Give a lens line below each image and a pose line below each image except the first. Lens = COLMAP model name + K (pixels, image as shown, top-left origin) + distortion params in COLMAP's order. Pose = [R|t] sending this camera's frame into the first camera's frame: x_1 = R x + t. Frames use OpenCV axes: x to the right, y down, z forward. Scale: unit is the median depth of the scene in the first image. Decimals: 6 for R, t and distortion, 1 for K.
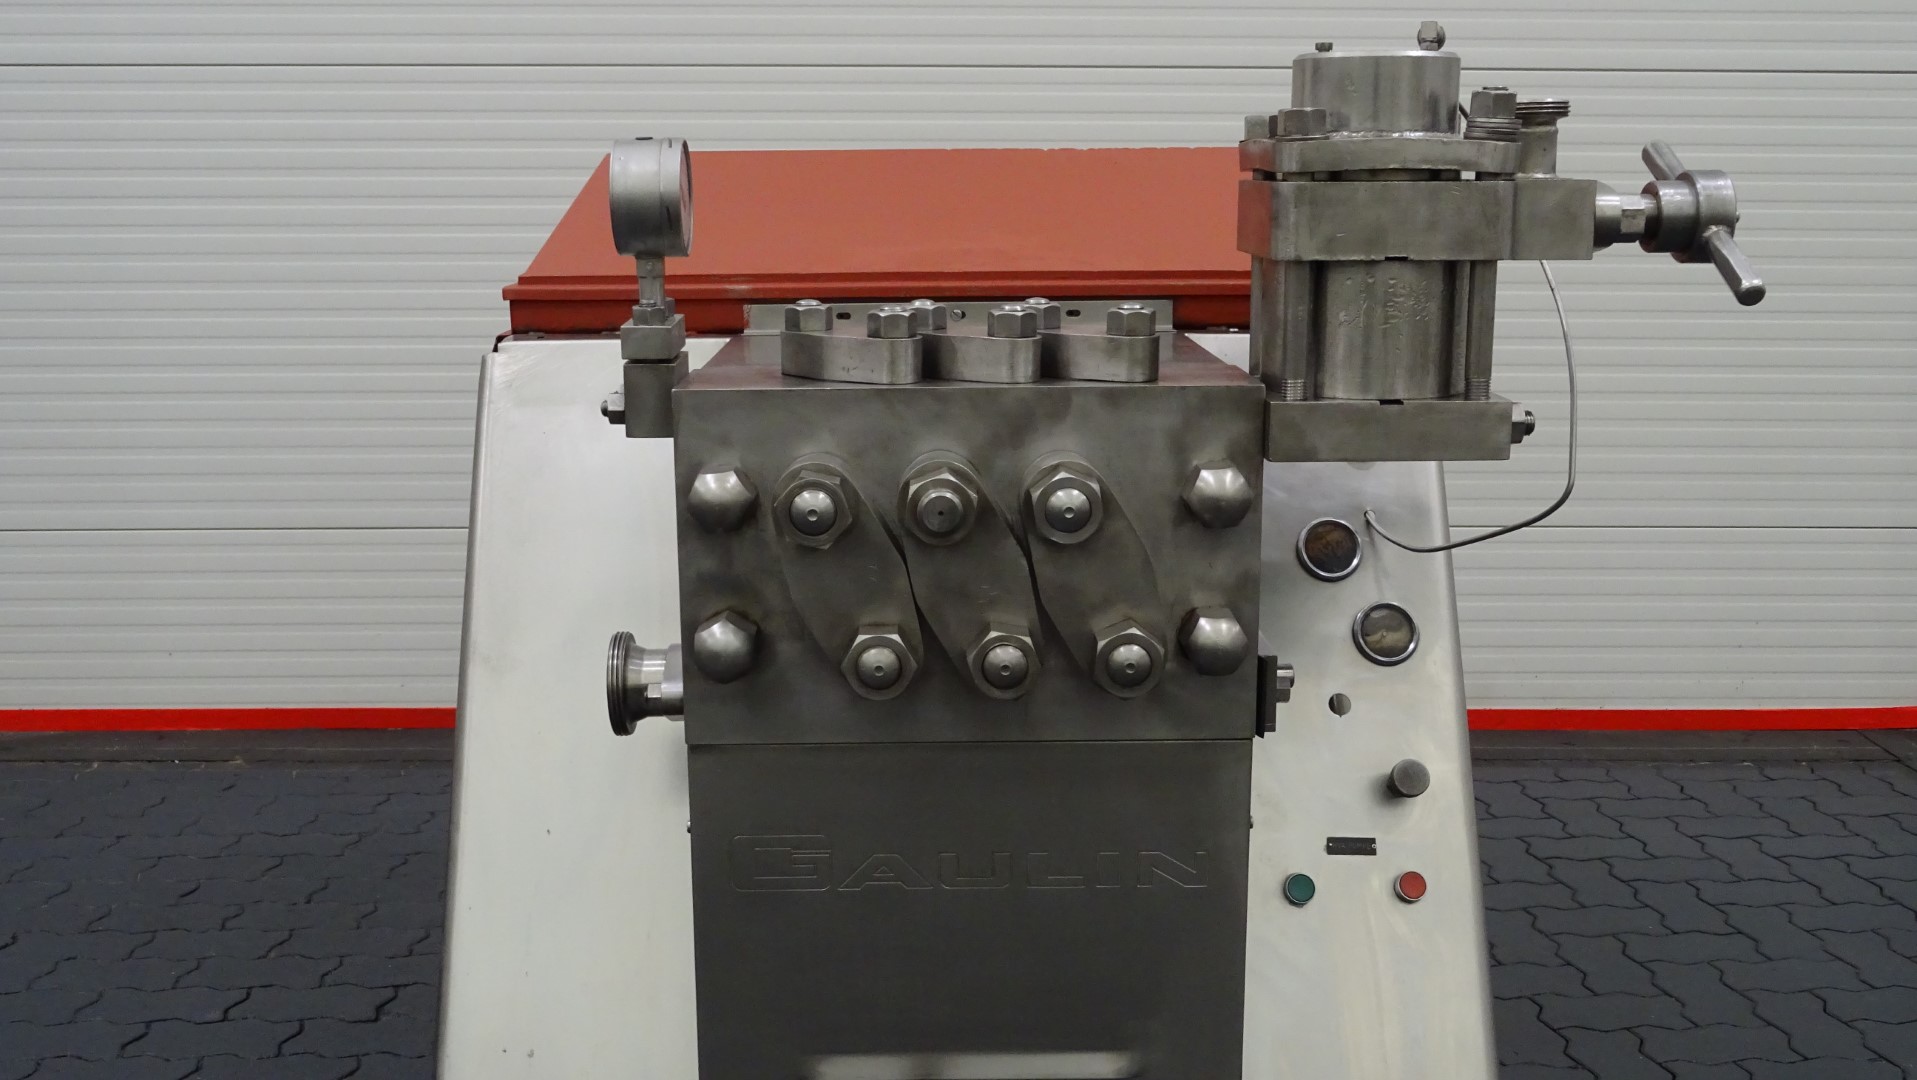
lens RADIAL K [[1969.5, 0, 960.2], [0, 1969.5, 533.6], [0, 0, 1]] dist [0.022423, 0.000000]
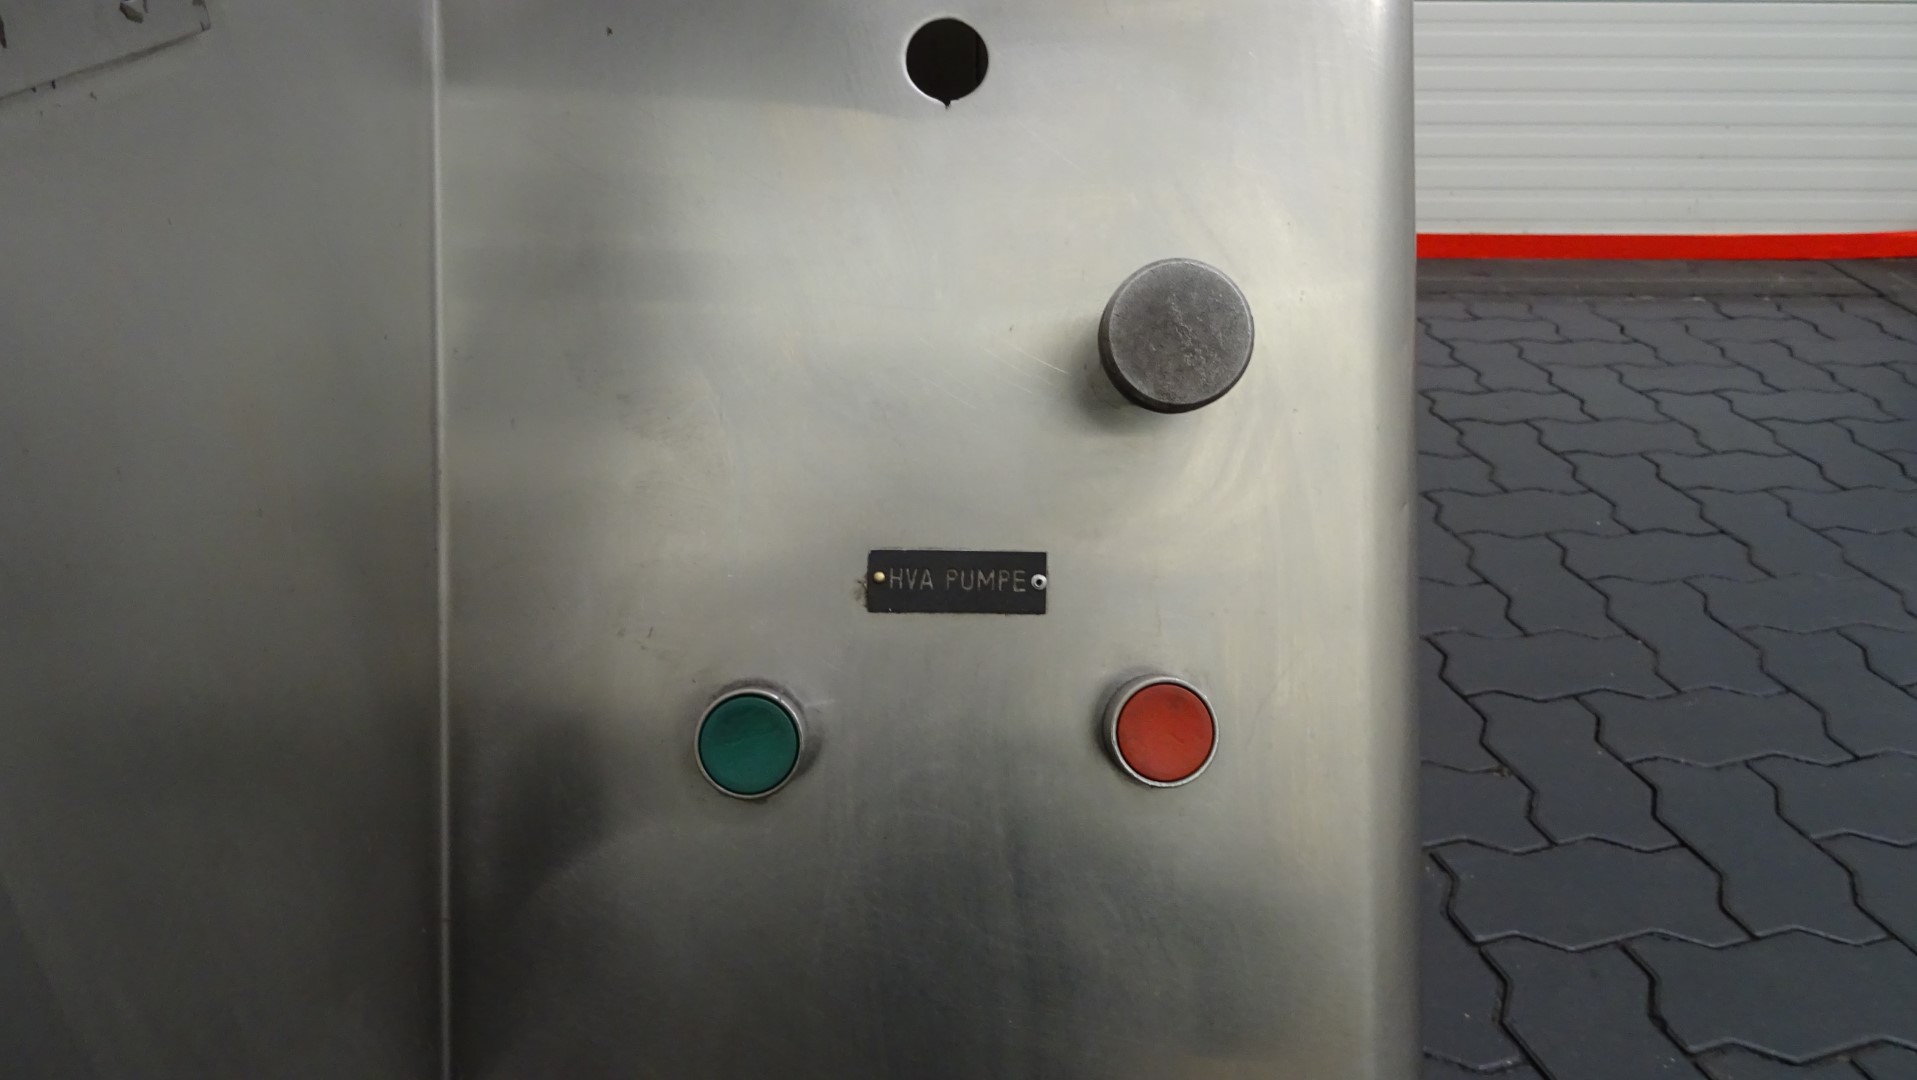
lens RADIAL K [[1508.6, 0, 951.7], [0, 1508.6, 543.9], [0, 0, 1]] dist [0.005782, -0.003715]
pose [[0.999949, 0.007331, -0.006907, 0.101920], [-0.005153, 0.961537, 0.274628, 0.048743], [0.008655, -0.274579, 0.961526, 0.408582]]
